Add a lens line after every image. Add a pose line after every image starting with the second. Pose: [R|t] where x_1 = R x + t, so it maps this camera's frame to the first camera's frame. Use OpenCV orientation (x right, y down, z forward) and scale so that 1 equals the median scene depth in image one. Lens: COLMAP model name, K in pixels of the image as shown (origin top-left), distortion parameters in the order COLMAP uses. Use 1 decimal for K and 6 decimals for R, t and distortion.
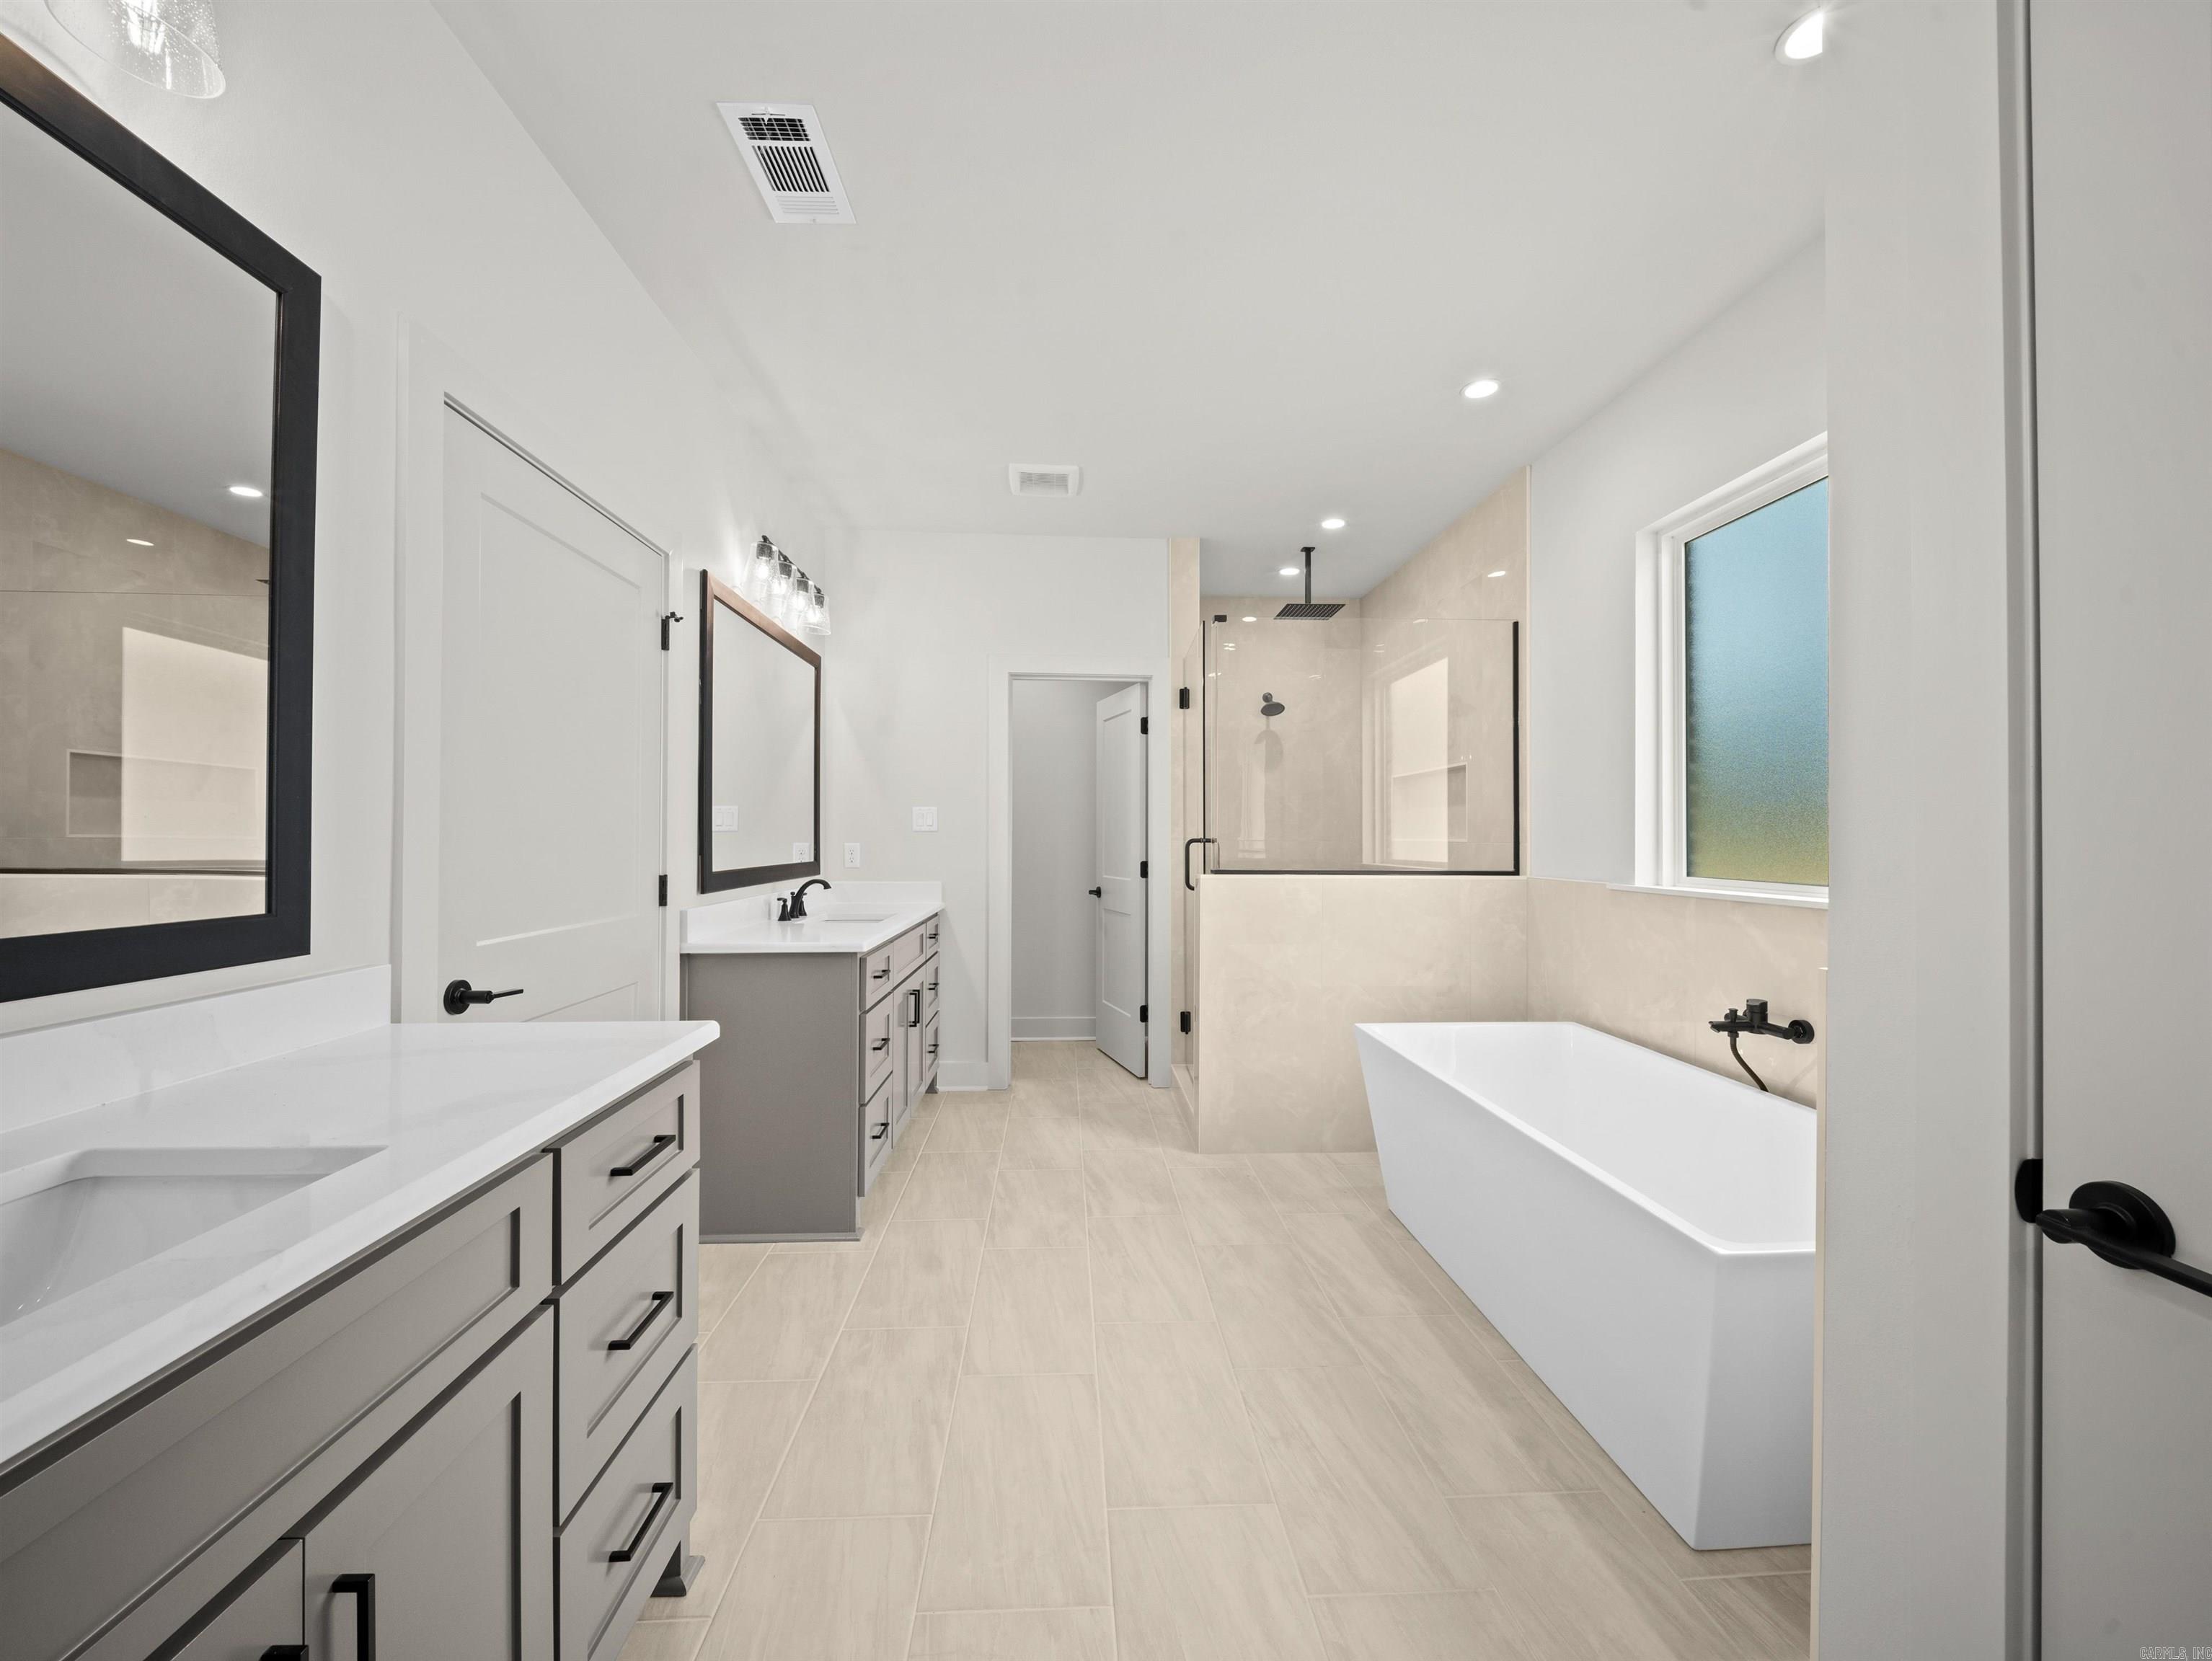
lens RADIAL K [[879.5, 0, 1112.2], [0, 879.5, 832.6], [0, 0, 1]] dist [0.000221, -0.003994]
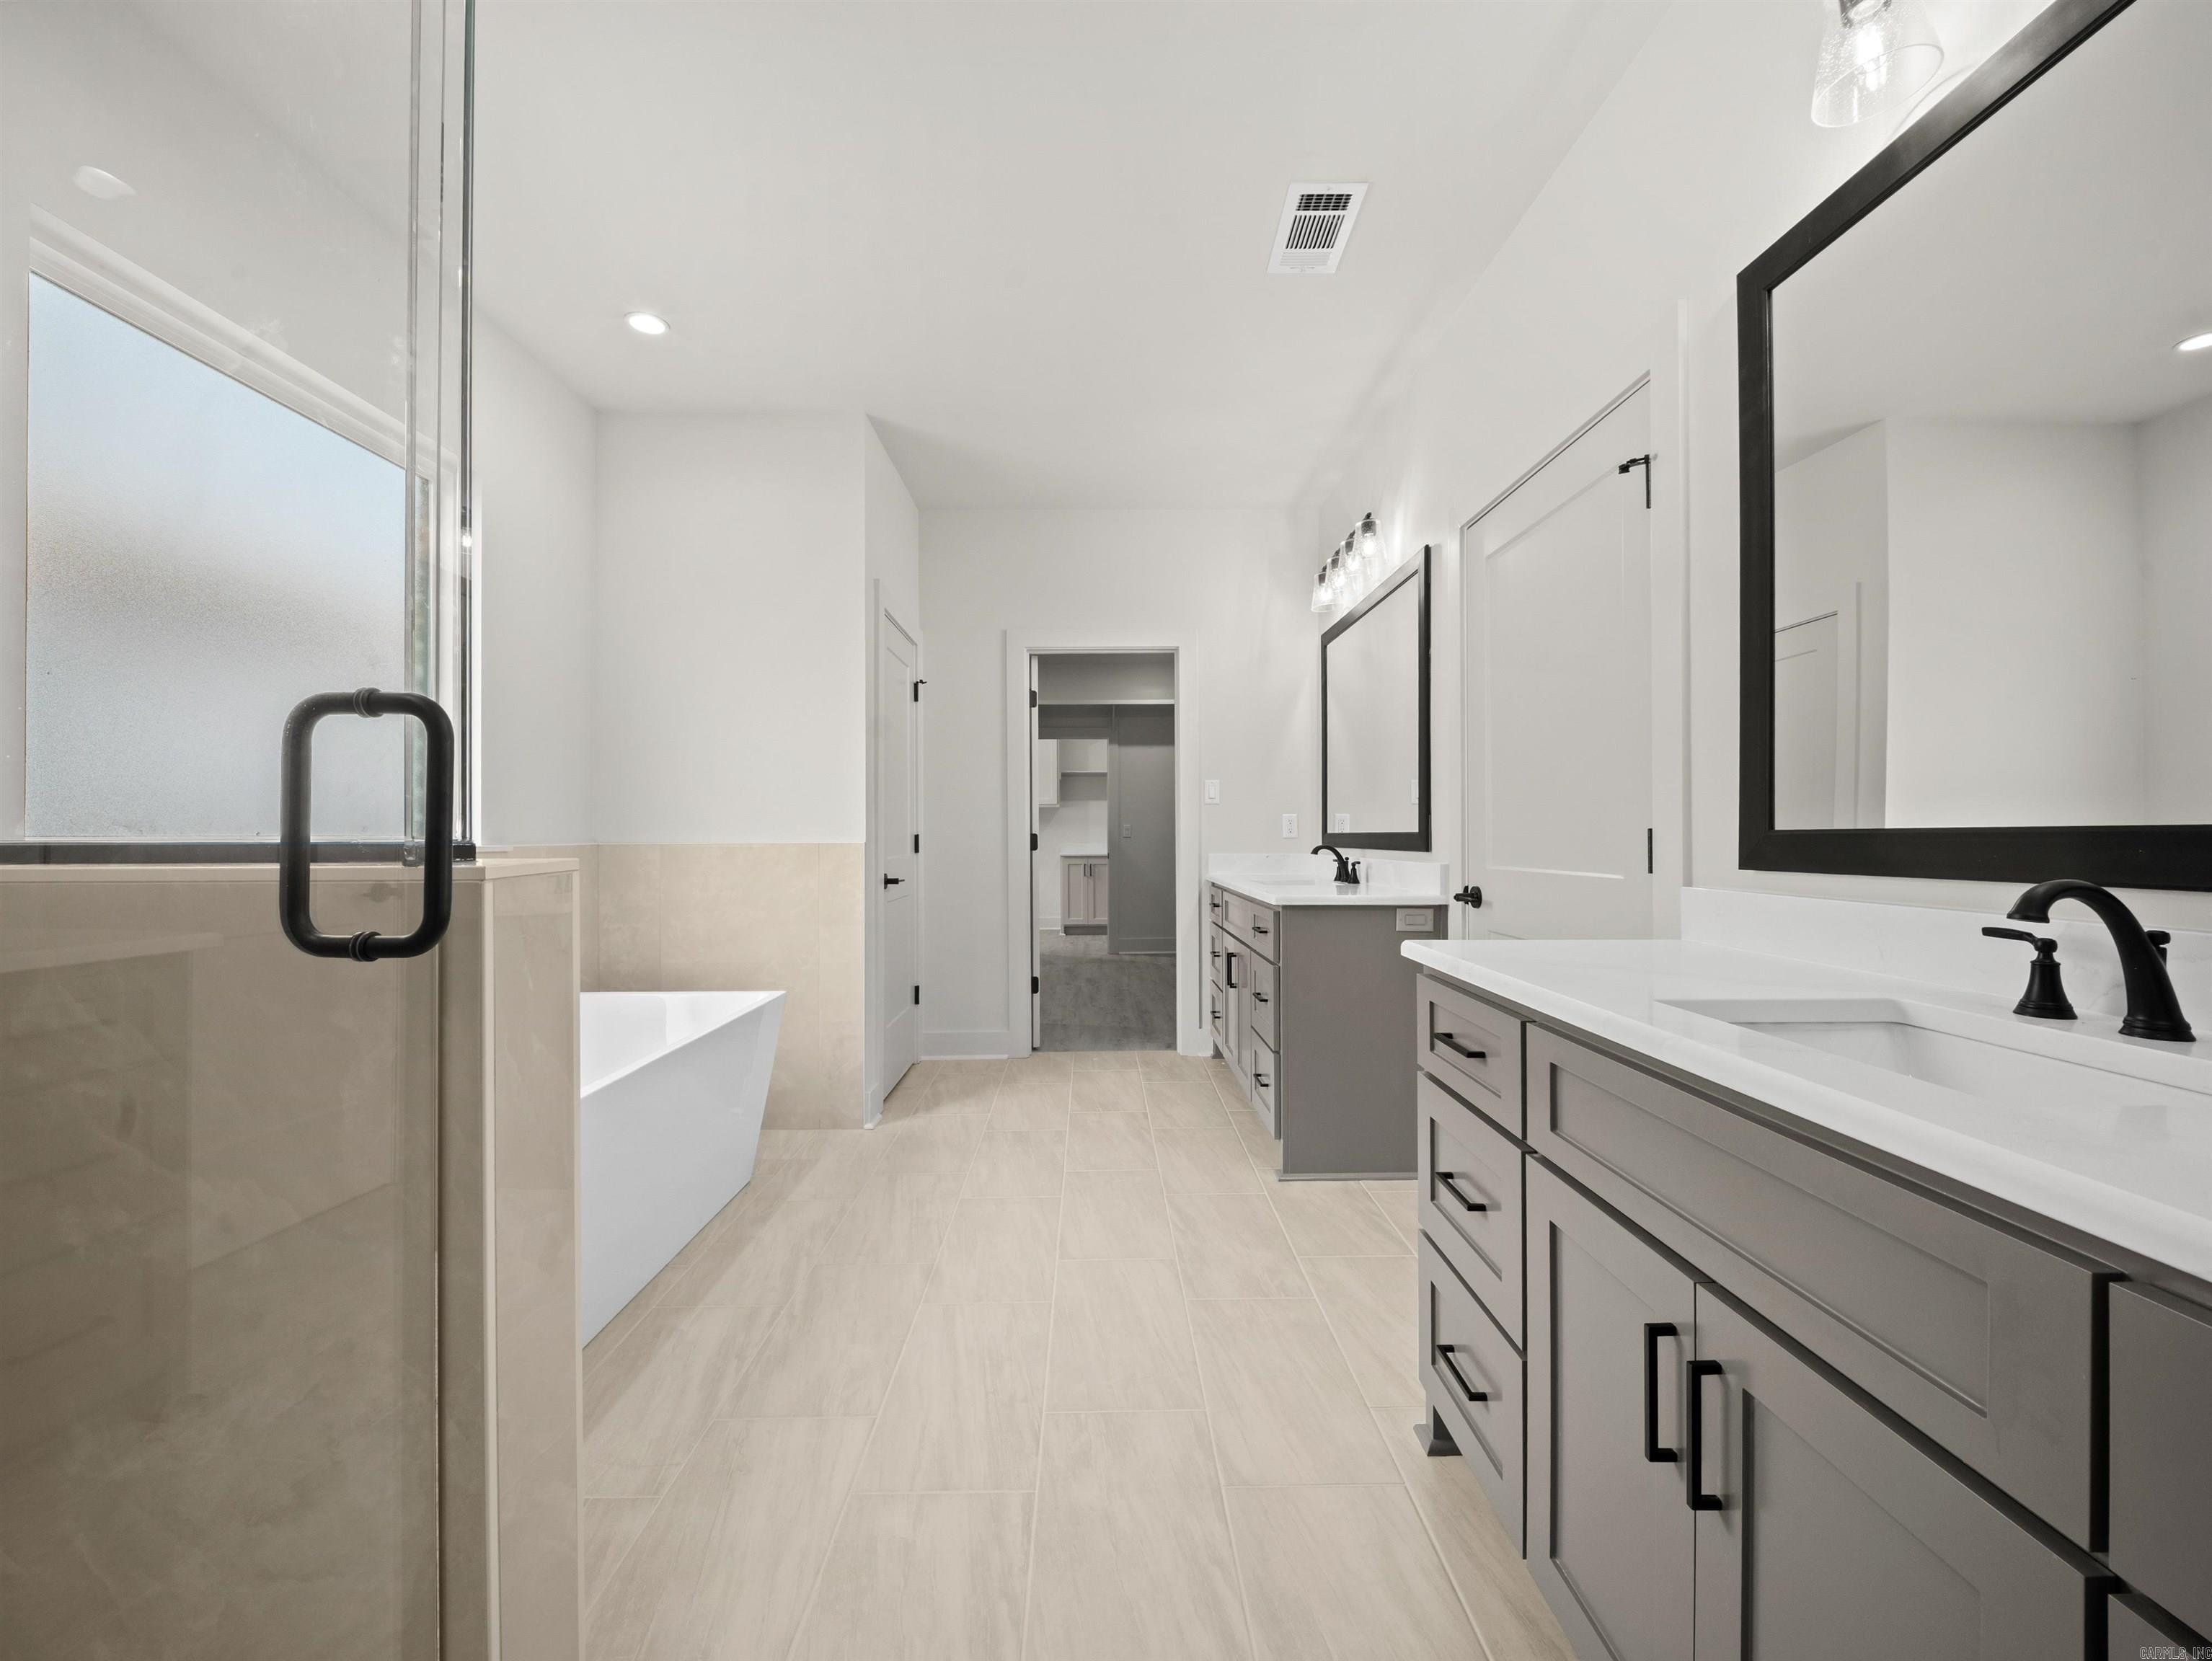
lens RADIAL K [[879.5, 0, 1105.7], [0, 879.5, 831.4], [0, 0, 1]] dist [0.000221, -0.003994]
pose [[-0.998974, 0.001016, 0.045277, -0.089097], [0.000800, 0.999988, -0.004782, 0.044835], [-0.045281, -0.004741, -0.998963, 1.431078]]
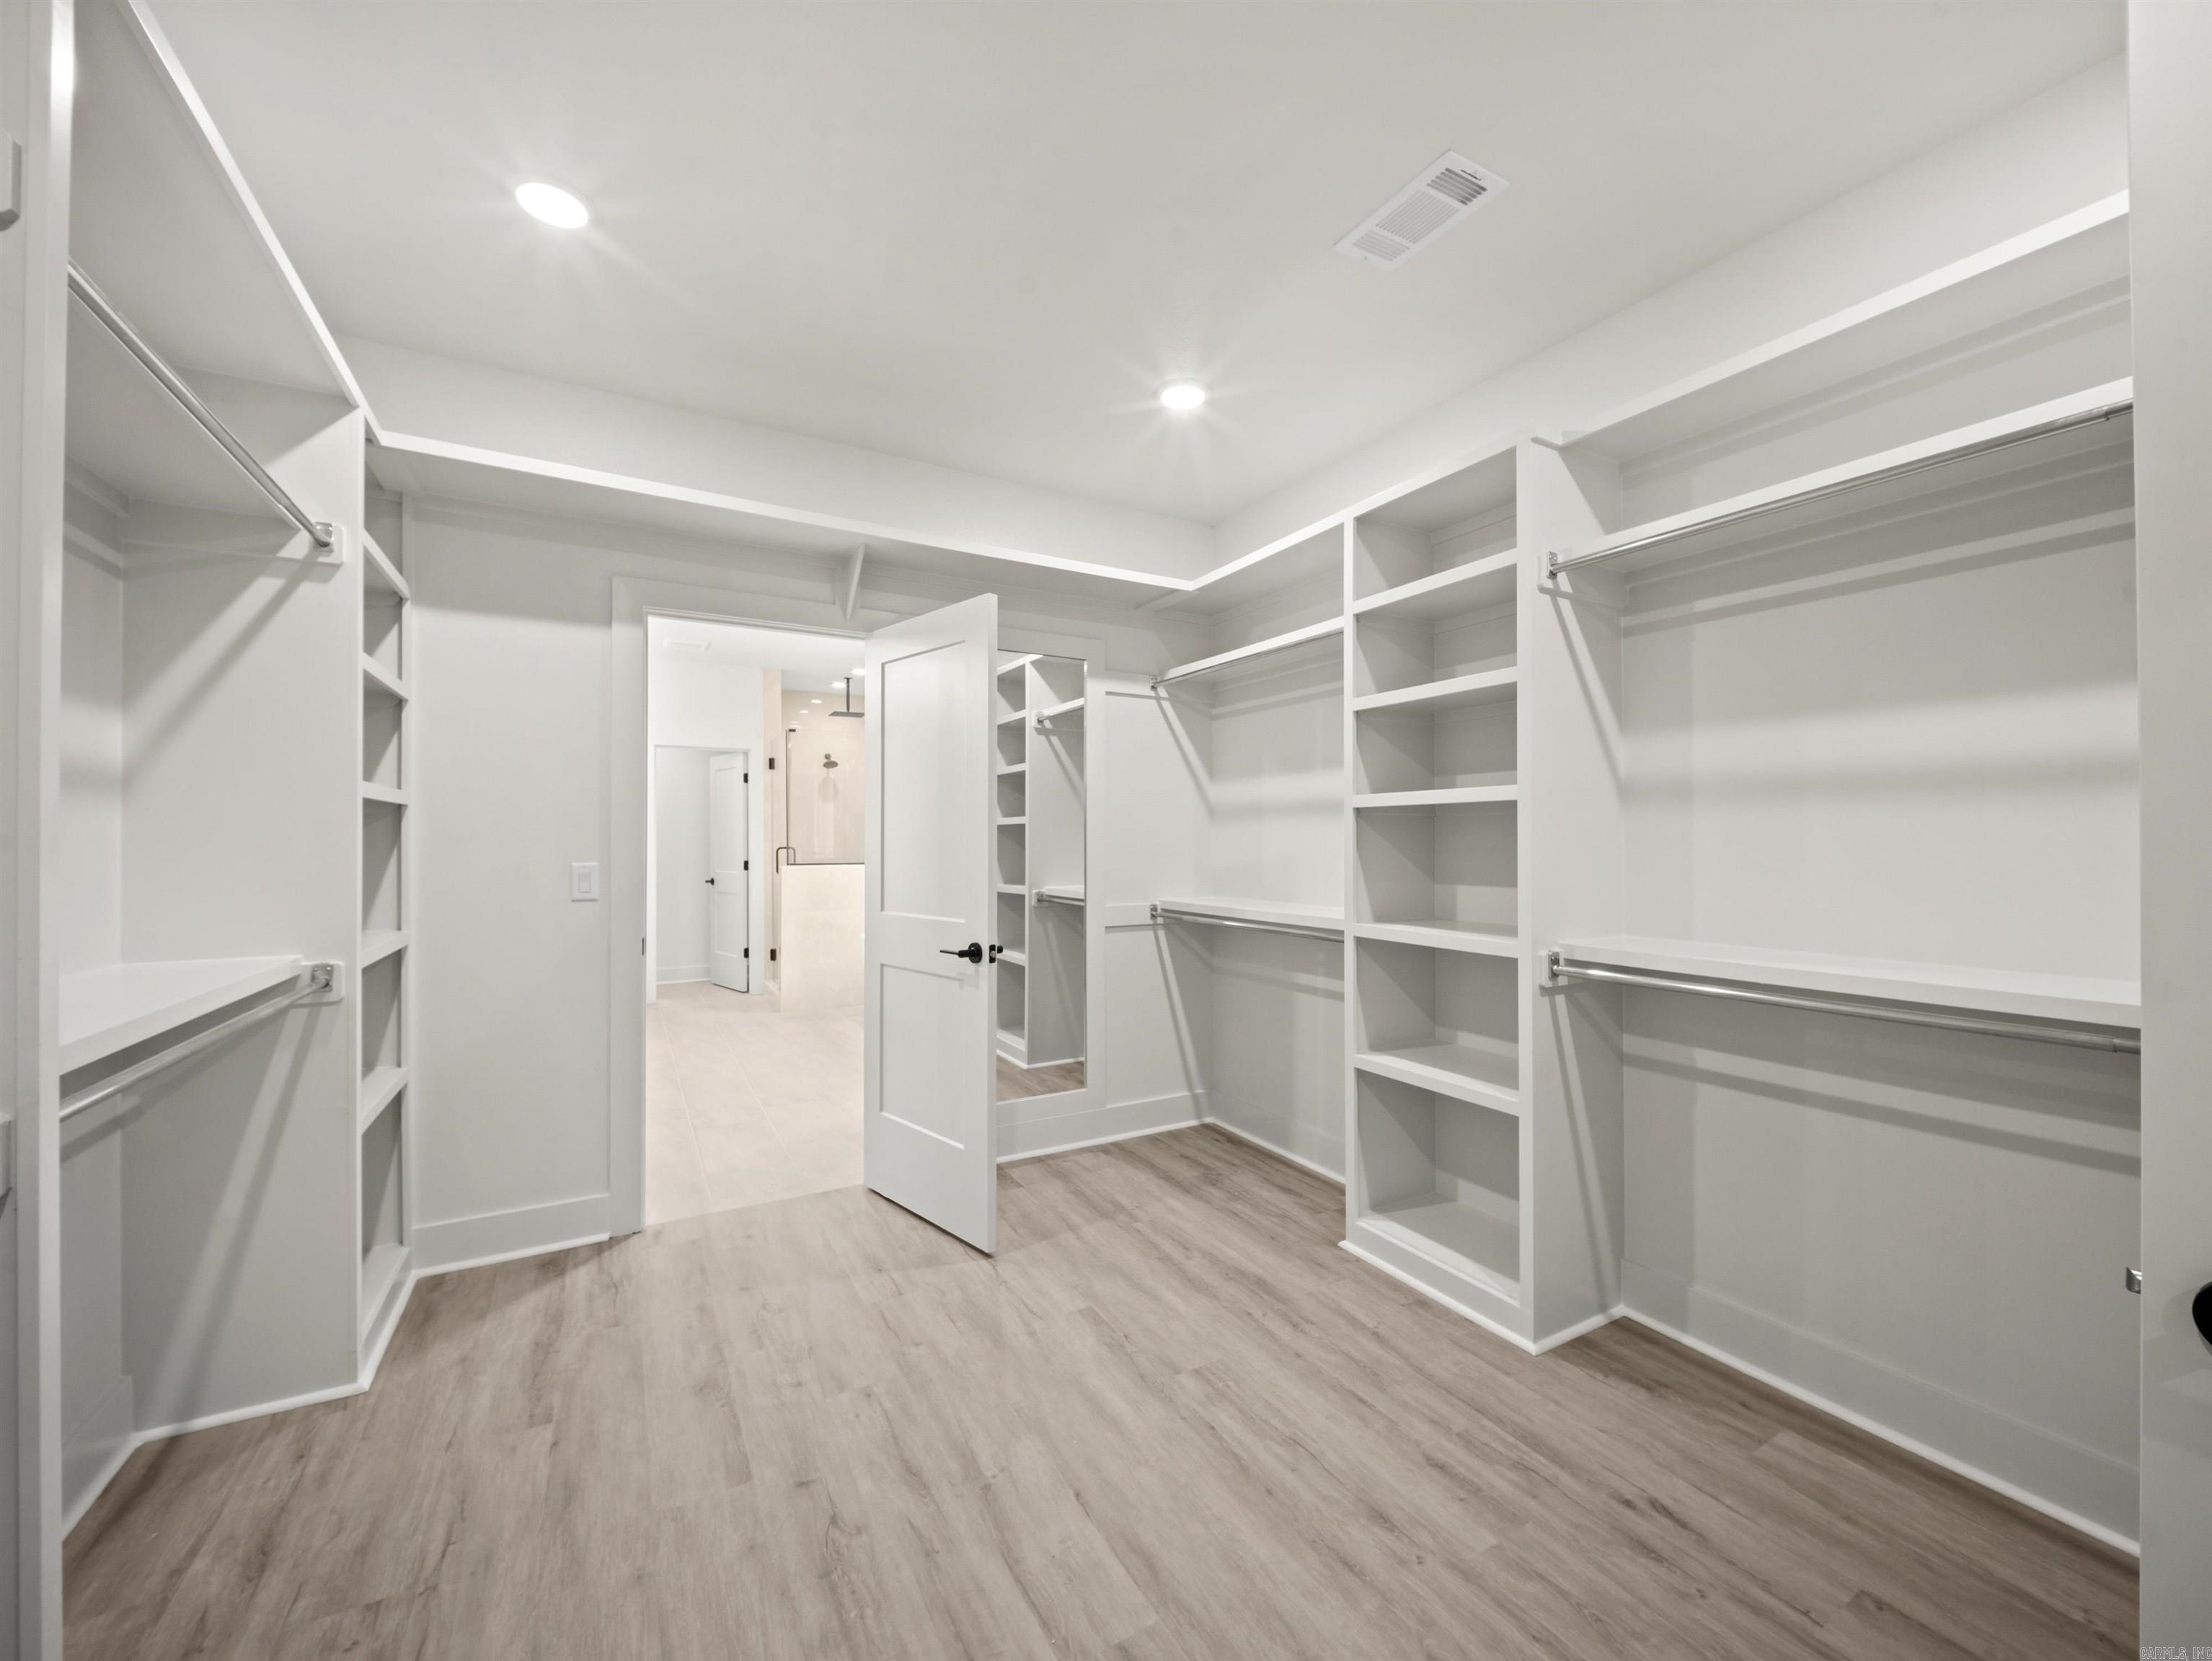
lens RADIAL K [[879.5, 0, 1112.6], [0, 879.5, 837.9], [0, 0, 1]] dist [0.000221, -0.003994]
pose [[0.898504, -0.004064, 0.438947, -0.079385], [0.004465, 0.999990, 0.000119, -0.007664], [-0.438943, 0.001853, 0.898513, -0.891768]]
